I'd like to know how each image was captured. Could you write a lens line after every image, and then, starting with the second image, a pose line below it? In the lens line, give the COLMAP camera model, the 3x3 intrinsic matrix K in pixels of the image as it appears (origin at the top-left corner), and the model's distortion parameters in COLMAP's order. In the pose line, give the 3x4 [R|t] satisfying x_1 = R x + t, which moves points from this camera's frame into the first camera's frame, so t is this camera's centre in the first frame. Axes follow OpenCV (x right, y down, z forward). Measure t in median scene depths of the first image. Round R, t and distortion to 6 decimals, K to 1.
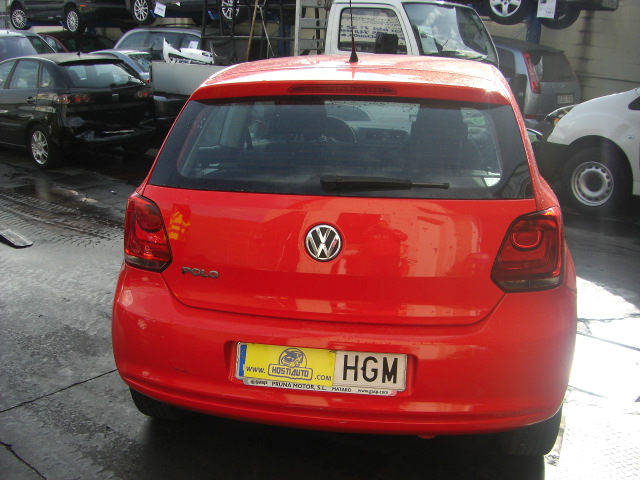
lens RADIAL K [[725.2, 0, 297.4], [0, 725.2, 286.9], [0, 0, 1]] dist [-0.152563, 0.059834]
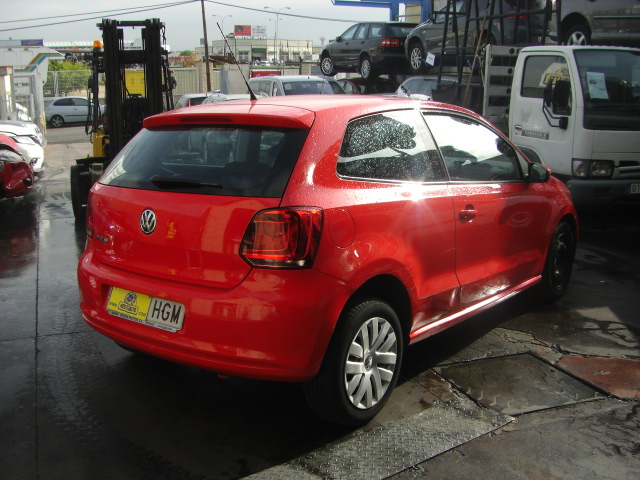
lens RADIAL K [[725.2, 0, 297.4], [0, 725.2, 286.9], [0, 0, 1]] dist [-0.152563, 0.059834]
pose [[0.879878, 0.111368, -0.461964, 0.906562], [-0.140210, 0.989713, -0.028455, 0.064289], [0.454043, 0.089809, 0.886442, -0.135265]]
